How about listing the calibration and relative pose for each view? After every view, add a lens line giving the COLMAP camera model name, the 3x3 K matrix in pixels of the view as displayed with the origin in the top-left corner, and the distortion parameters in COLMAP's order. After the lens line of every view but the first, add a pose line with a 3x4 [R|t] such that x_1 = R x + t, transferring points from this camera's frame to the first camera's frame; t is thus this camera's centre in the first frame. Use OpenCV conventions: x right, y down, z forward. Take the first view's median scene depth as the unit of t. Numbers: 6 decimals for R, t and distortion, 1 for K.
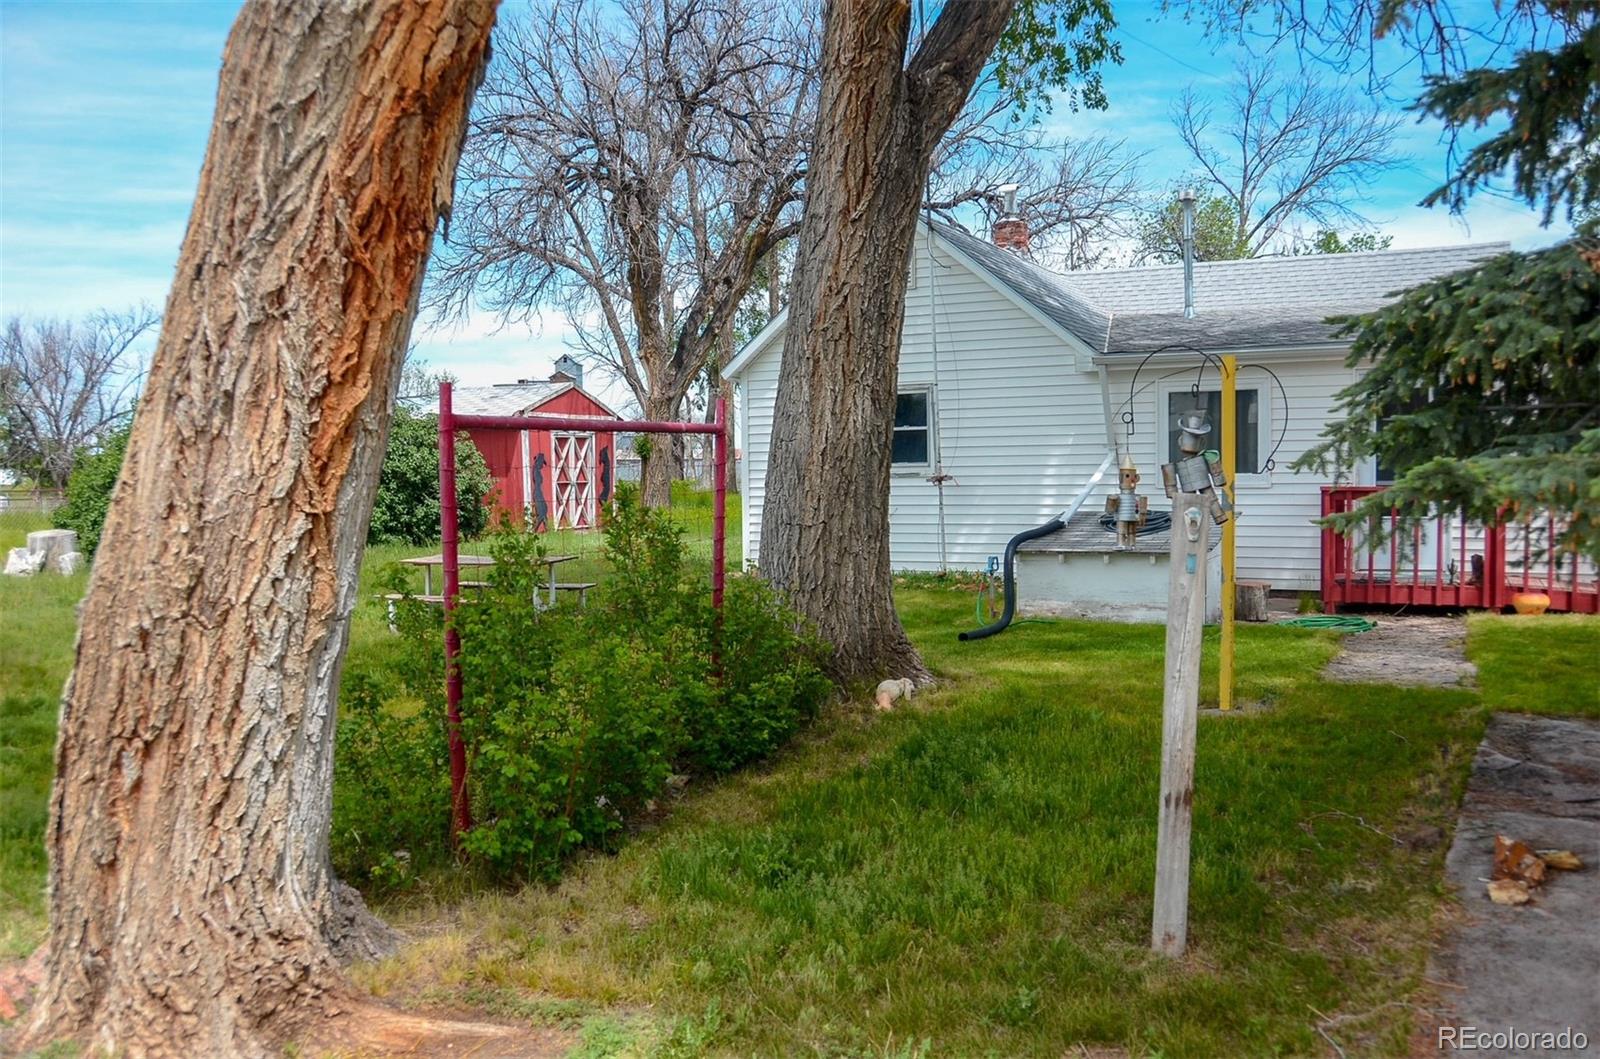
lens RADIAL K [[1372.2, 0, 799.5], [0, 1372.2, 522.9], [0, 0, 1]] dist [-0.008280, 0.005549]
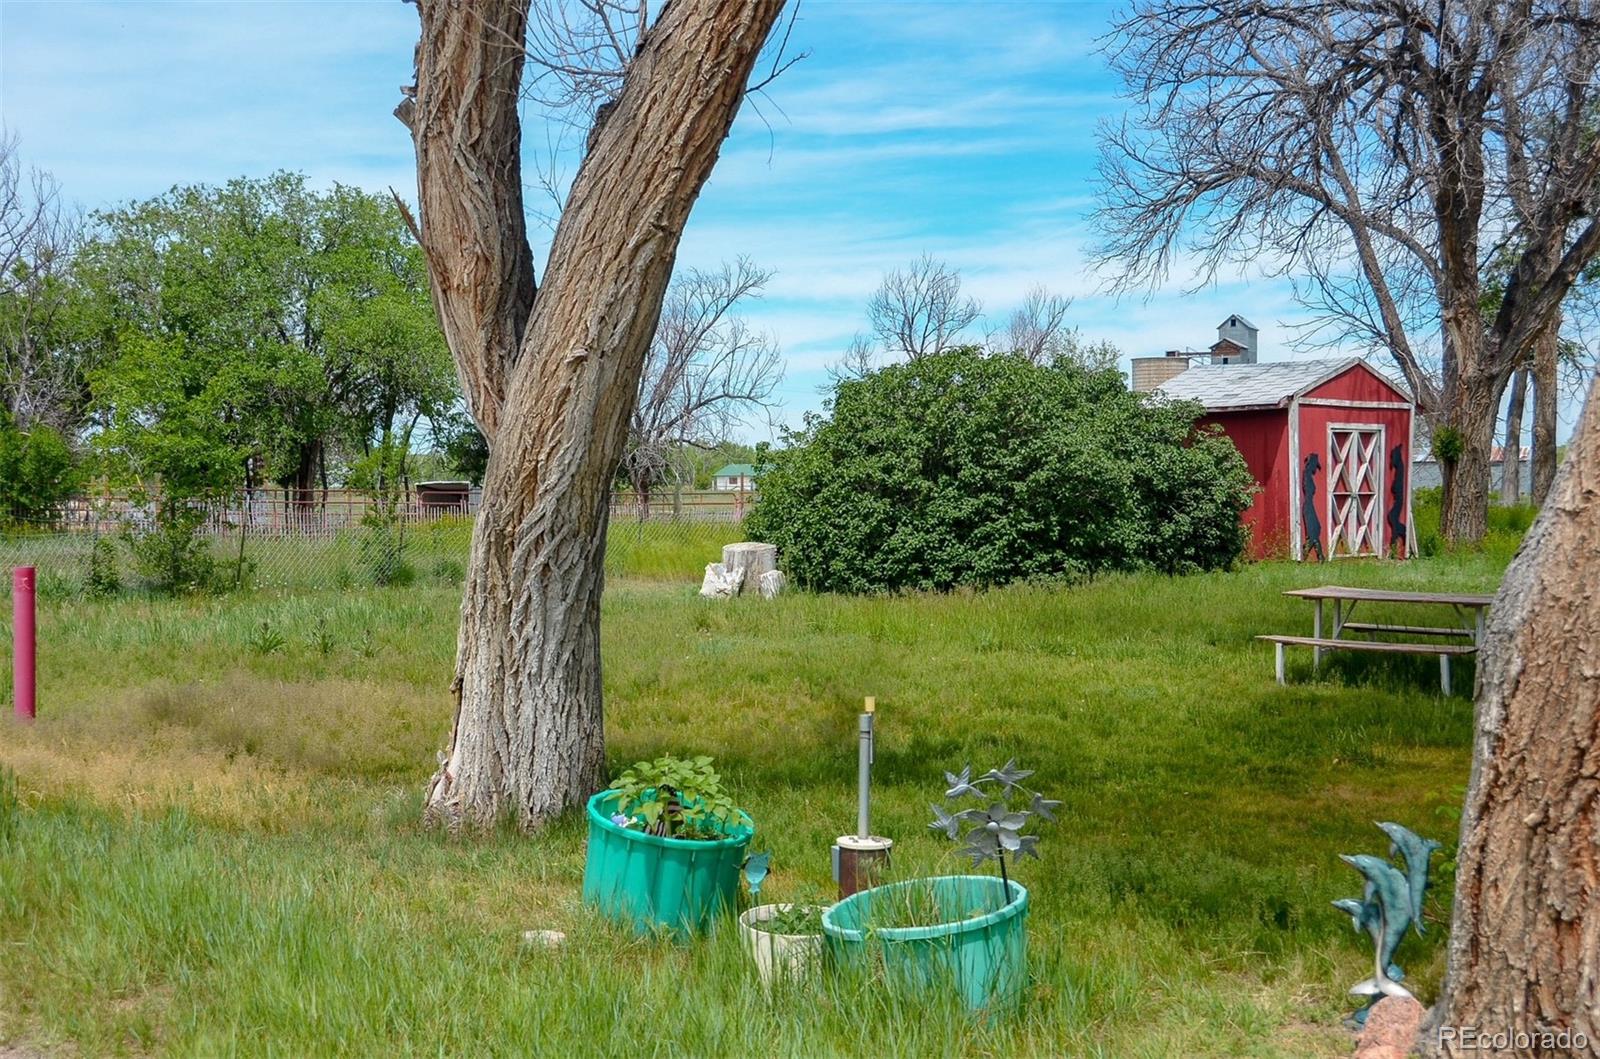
lens RADIAL K [[1931.6, 0, 800.9], [0, 1931.6, 530.6], [0, 0, 1]] dist [0.172402, 0.000000]
pose [[0.949393, 0.020980, -0.313388, -0.119227], [-0.024075, 0.999692, -0.006010, 0.003335], [0.313165, 0.013251, 0.949606, -0.079183]]
